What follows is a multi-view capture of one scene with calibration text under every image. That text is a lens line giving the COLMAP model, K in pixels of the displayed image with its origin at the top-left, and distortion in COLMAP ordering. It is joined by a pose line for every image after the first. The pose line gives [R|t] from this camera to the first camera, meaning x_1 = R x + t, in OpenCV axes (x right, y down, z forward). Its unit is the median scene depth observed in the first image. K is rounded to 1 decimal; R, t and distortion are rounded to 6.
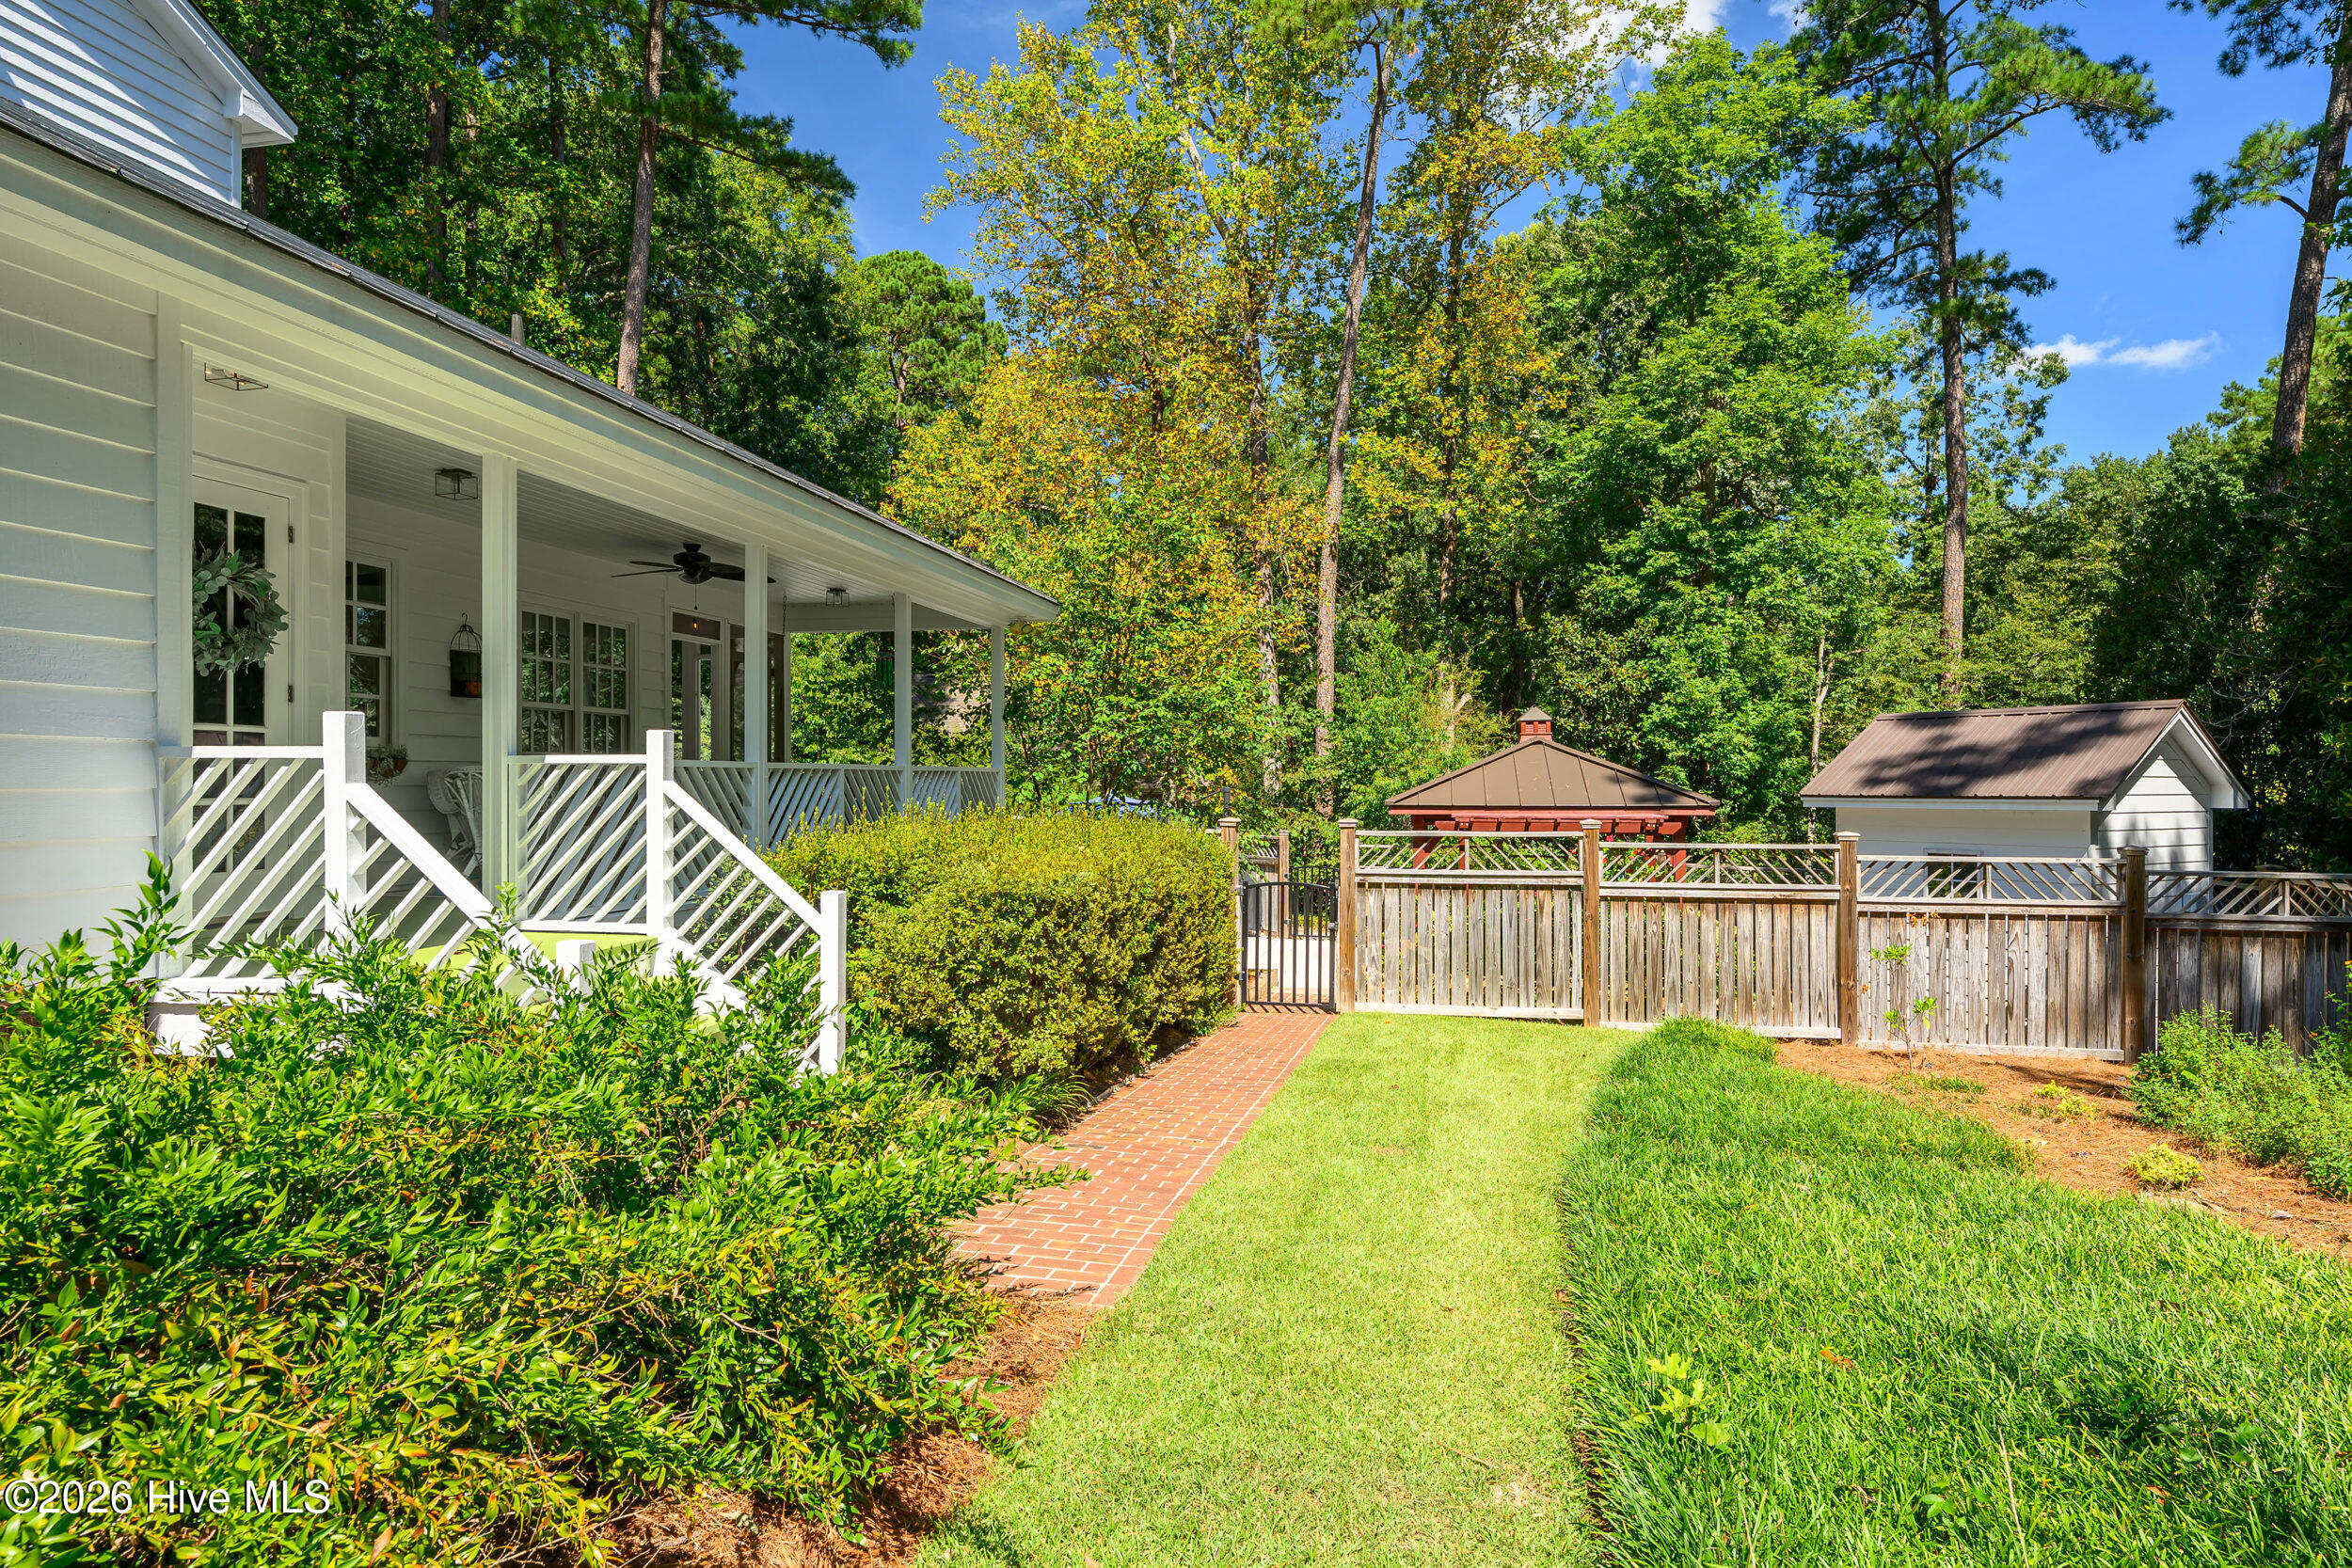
lens RADIAL K [[1339.0, 0, 1167.3], [0, 1339.0, 785.3], [0, 0, 1]] dist [0.012089, -0.000859]
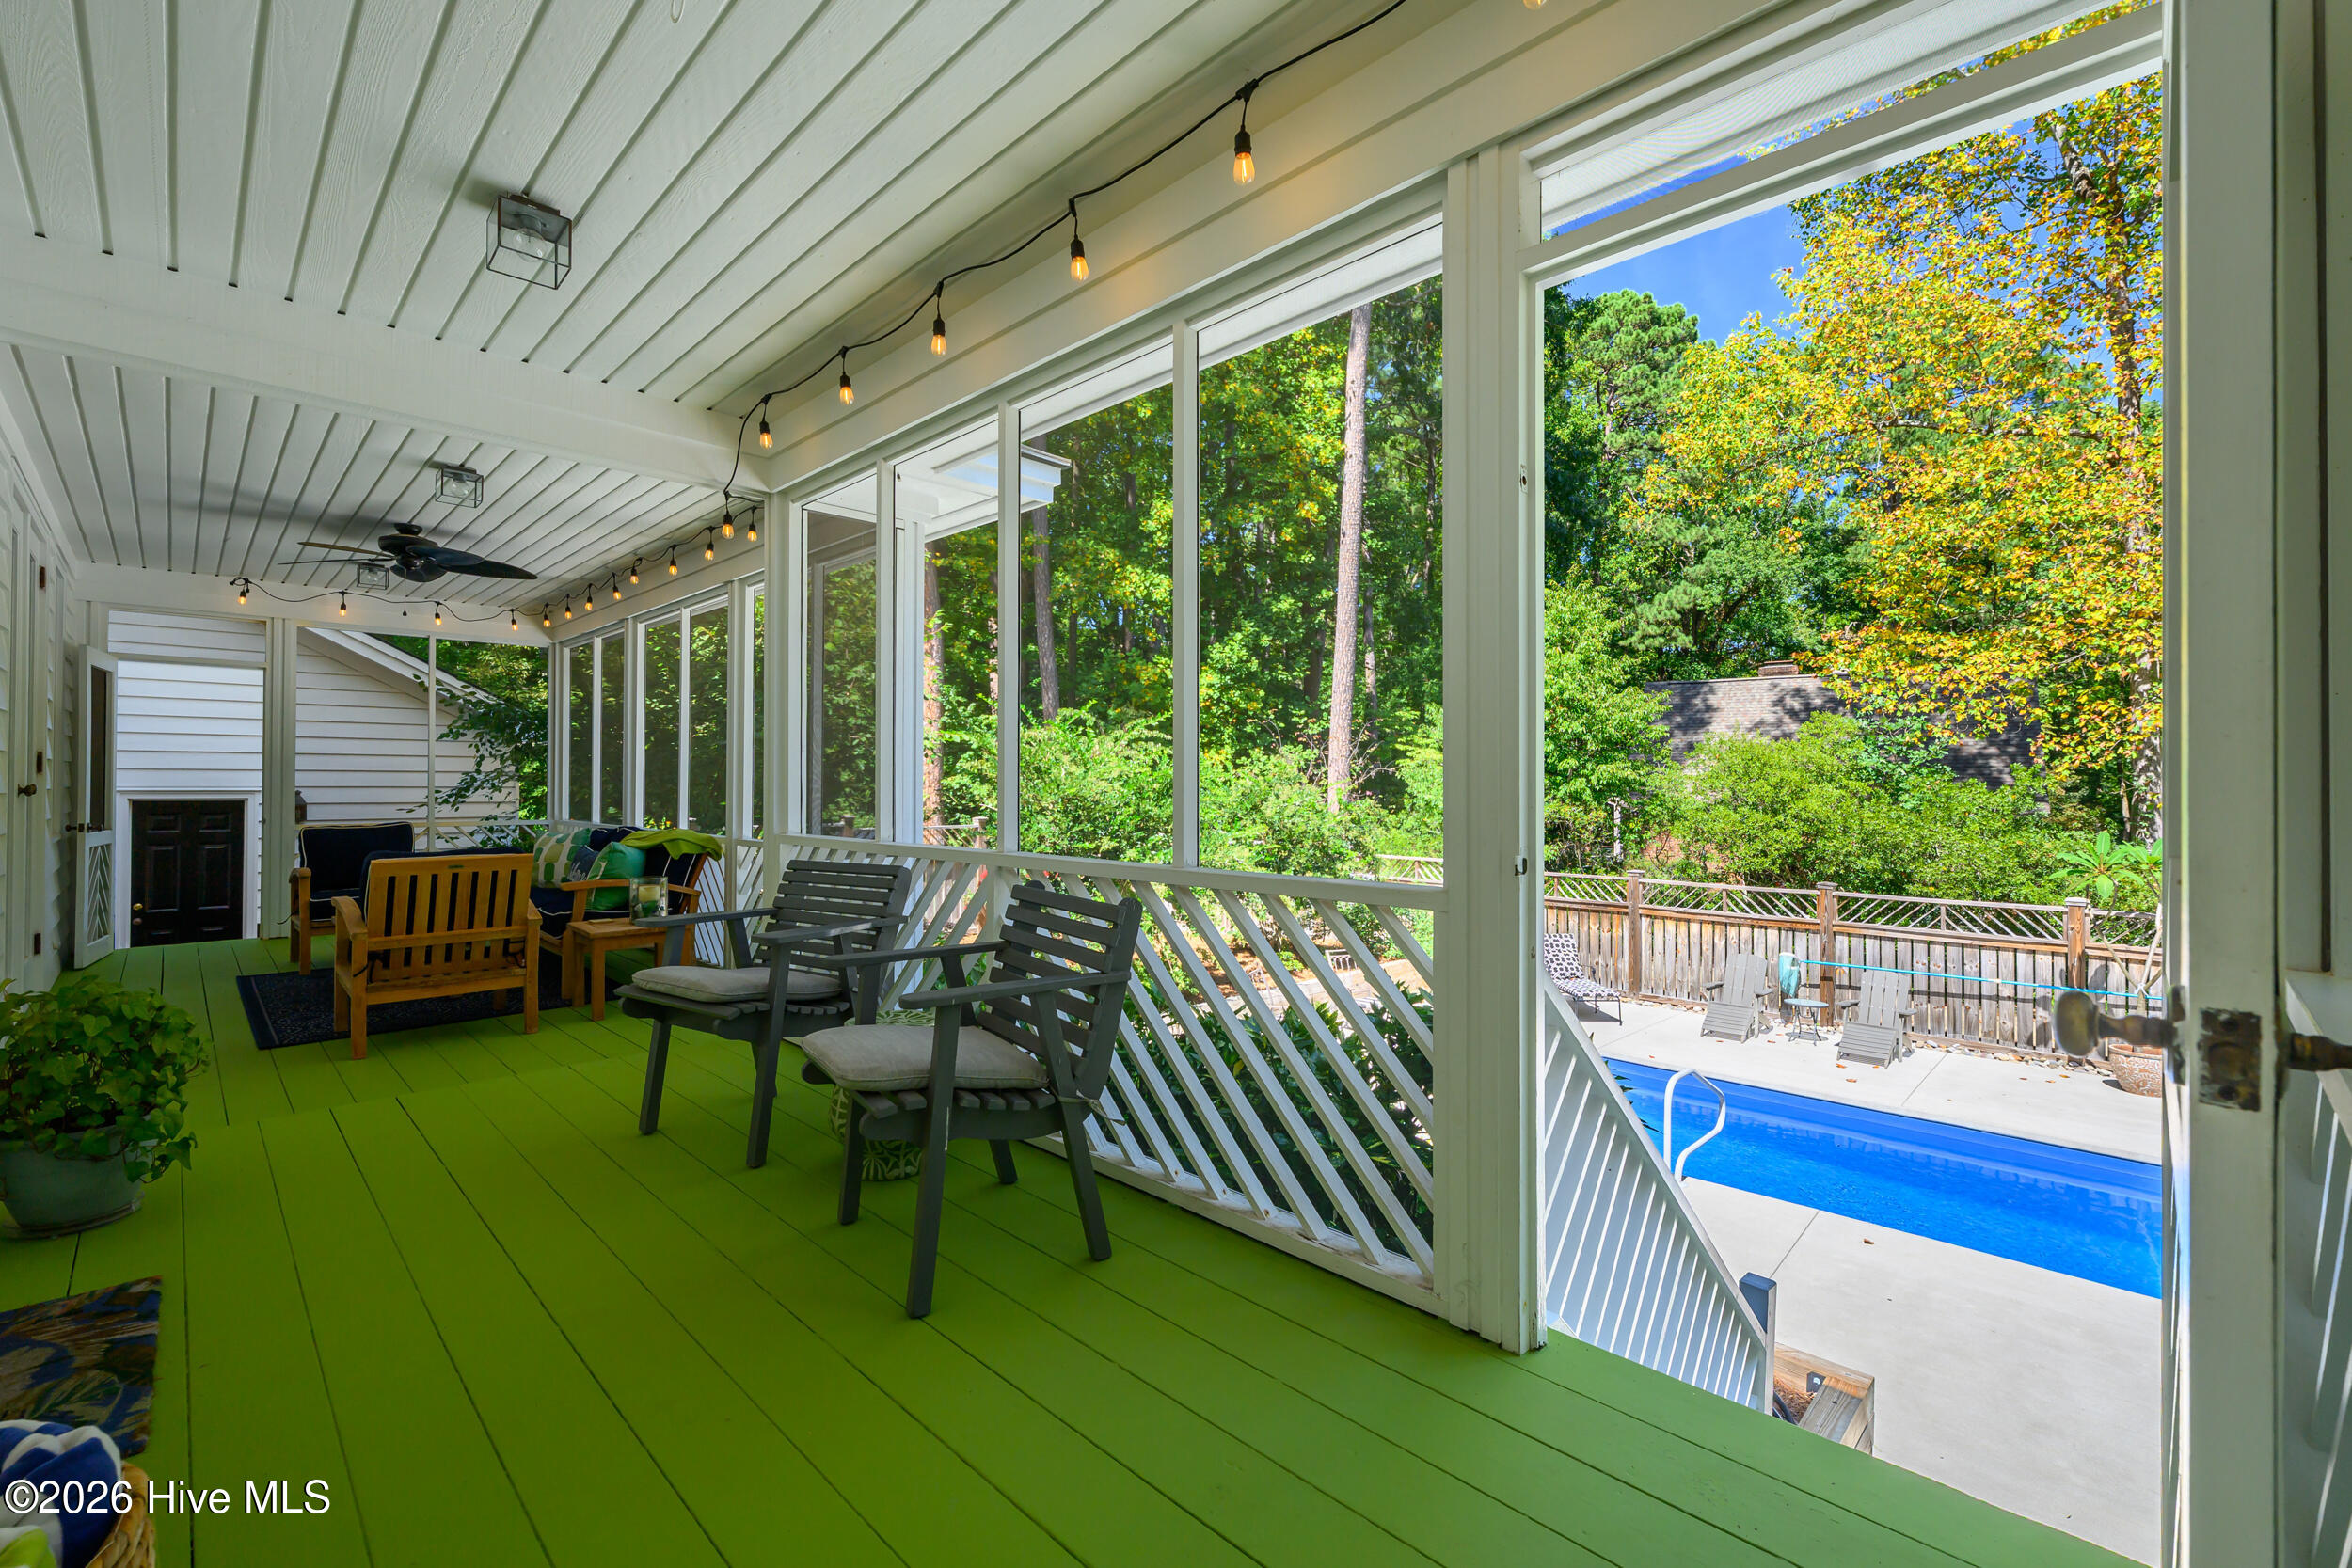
lens RADIAL K [[1002.0, 0, 1173.5], [0, 1002.0, 786.4], [0, 0, 1]] dist [-0.000317, -0.000016]
pose [[0.841506, 0.000141, -0.540249, -0.123375], [-0.006416, 0.999932, -0.009734, -0.005799], [0.540210, 0.011657, 0.841449, 0.325817]]
